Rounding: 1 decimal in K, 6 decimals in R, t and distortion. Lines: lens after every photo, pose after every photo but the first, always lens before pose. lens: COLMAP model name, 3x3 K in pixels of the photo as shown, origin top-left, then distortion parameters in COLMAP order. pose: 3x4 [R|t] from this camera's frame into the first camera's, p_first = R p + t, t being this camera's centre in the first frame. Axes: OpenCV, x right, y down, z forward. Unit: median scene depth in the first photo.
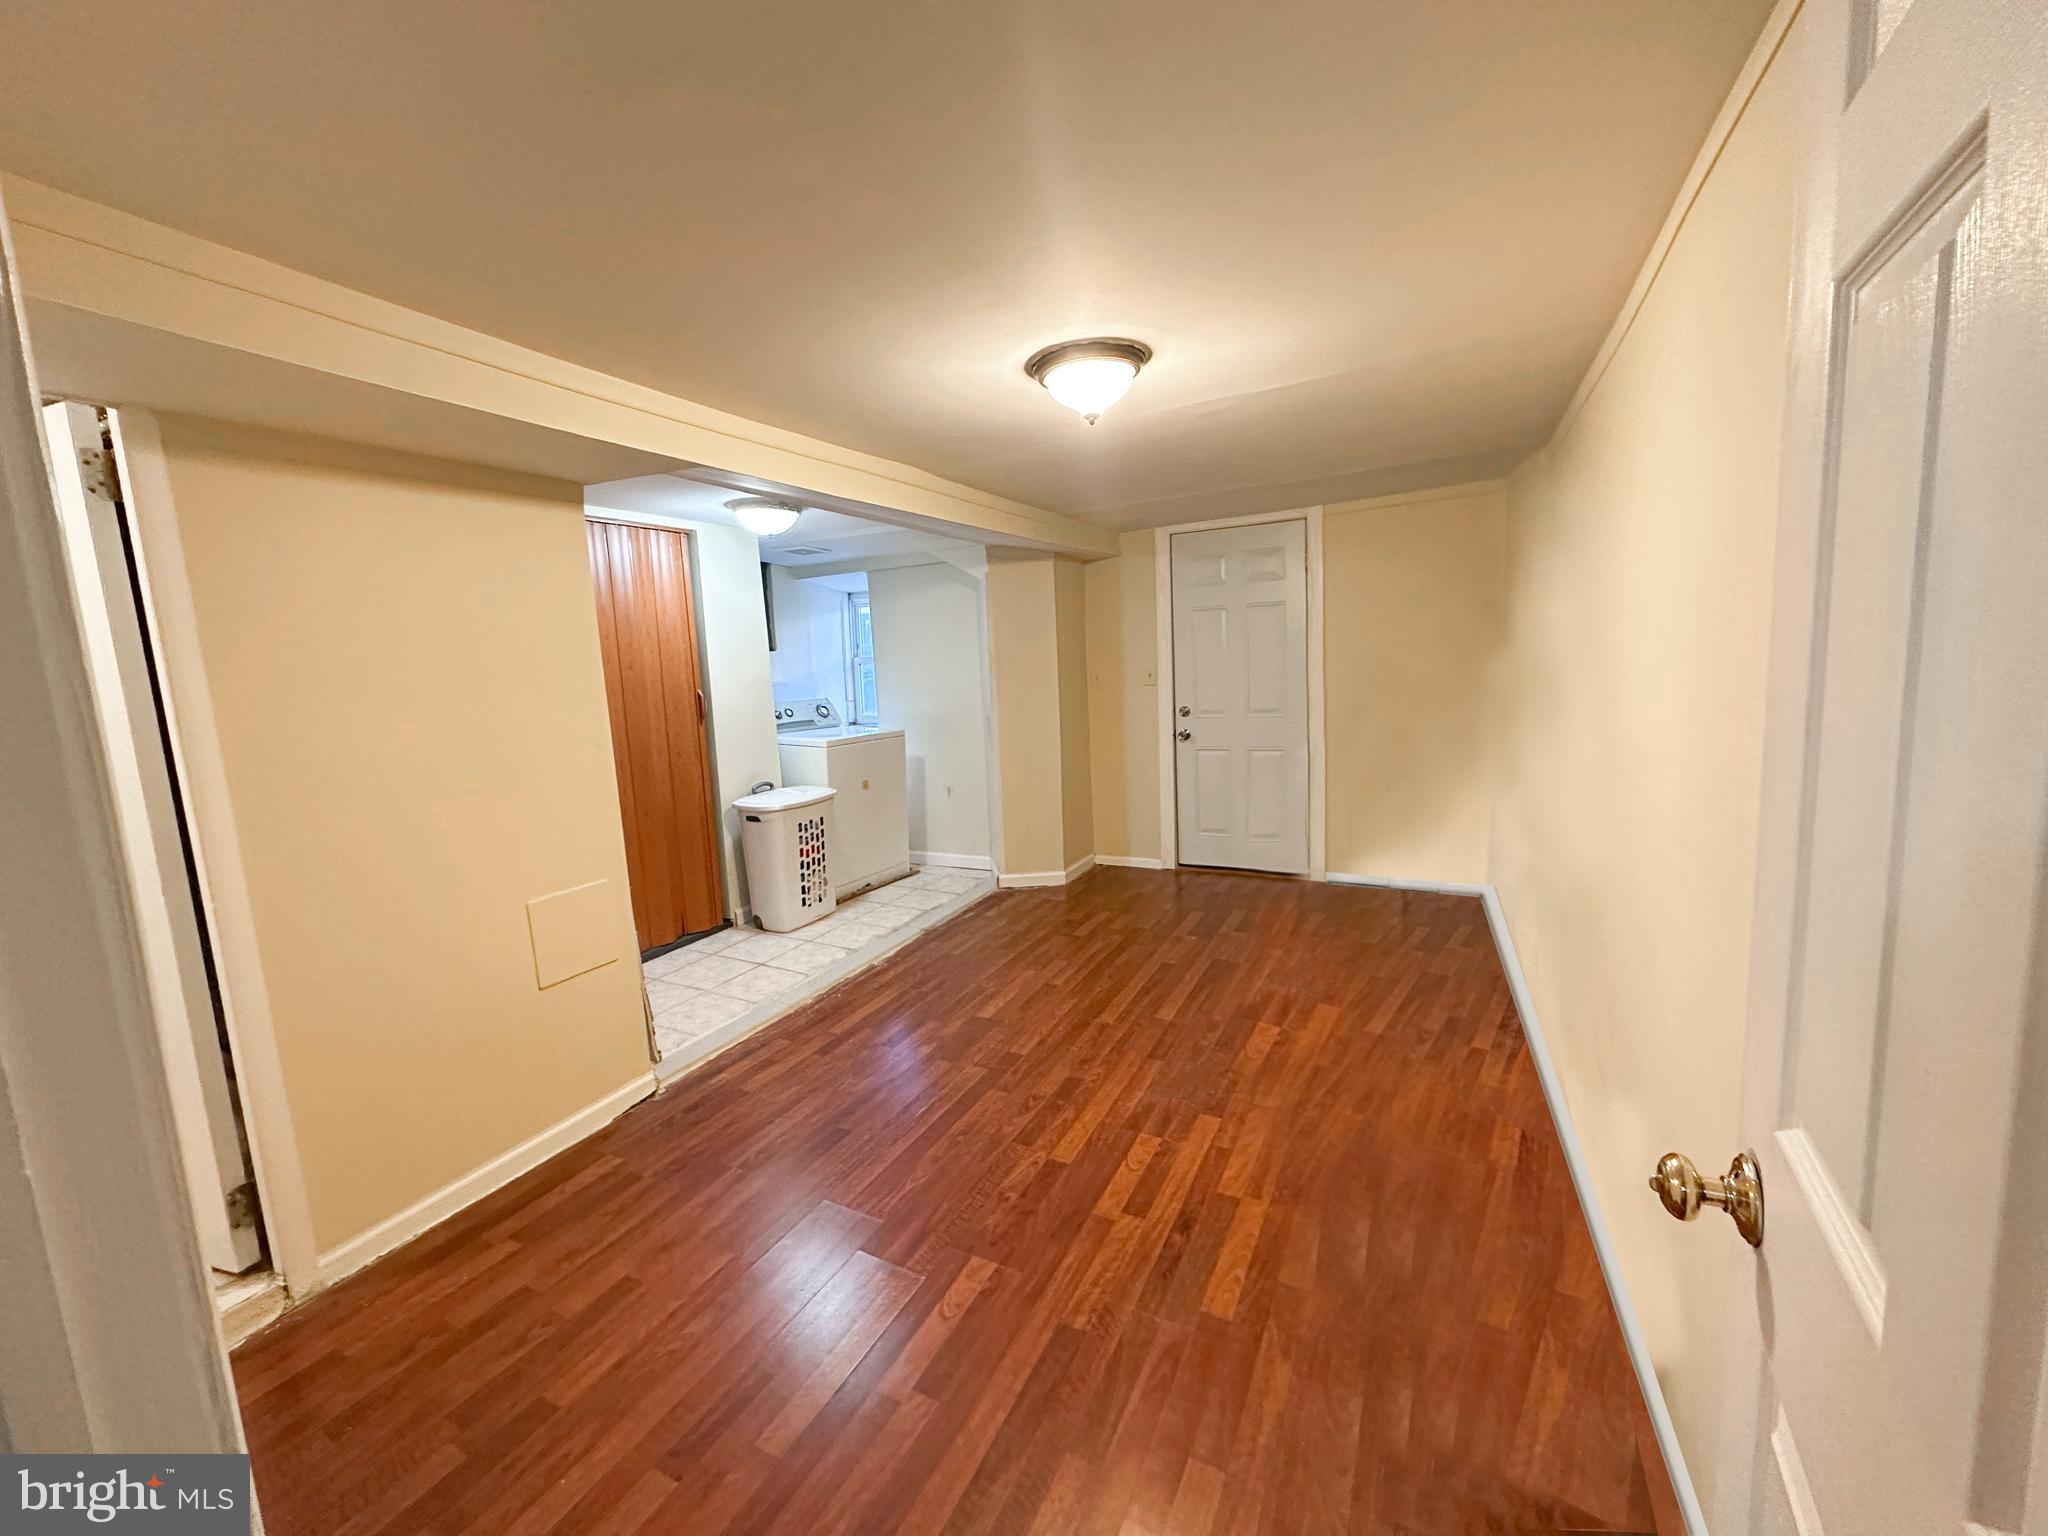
lens RADIAL K [[813.0, 0, 1017.2], [0, 813.0, 775.9], [0, 0, 1]] dist [-0.002822, 0.000178]
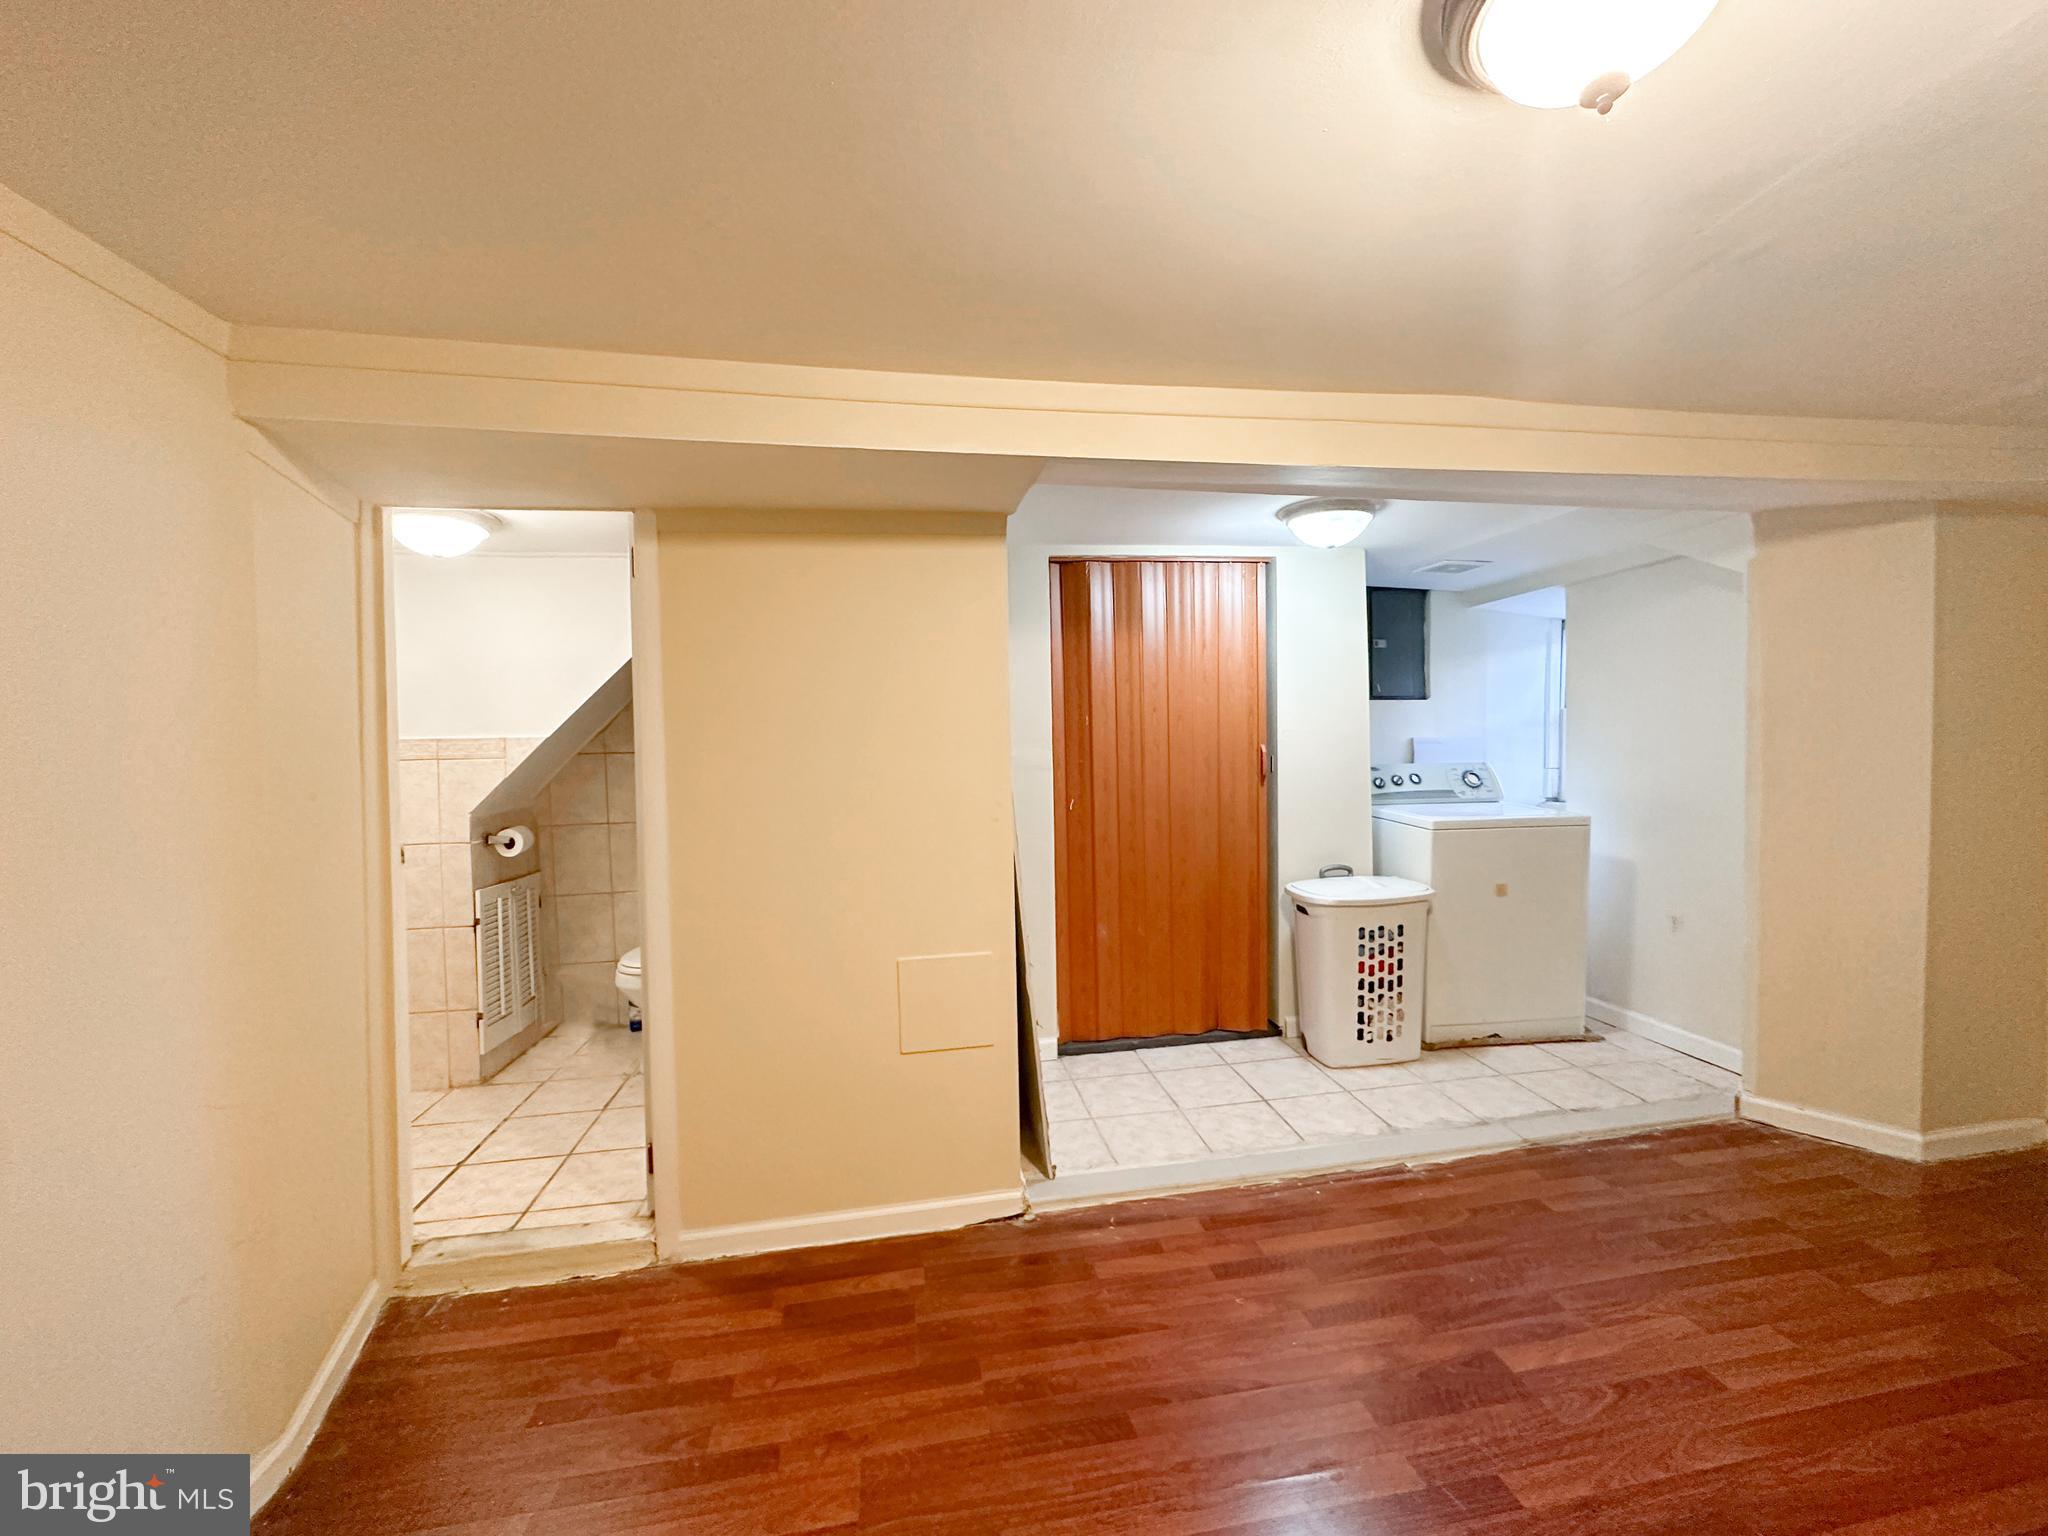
lens RADIAL K [[813.0, 0, 1022.7], [0, 813.0, 770.3], [0, 0, 1]] dist [-0.002822, 0.000178]
pose [[0.600674, 0.061980, -0.797088, 0.135442], [-0.119155, 0.992796, -0.012596, -0.039972], [0.790565, 0.102543, 0.603732, 0.303586]]
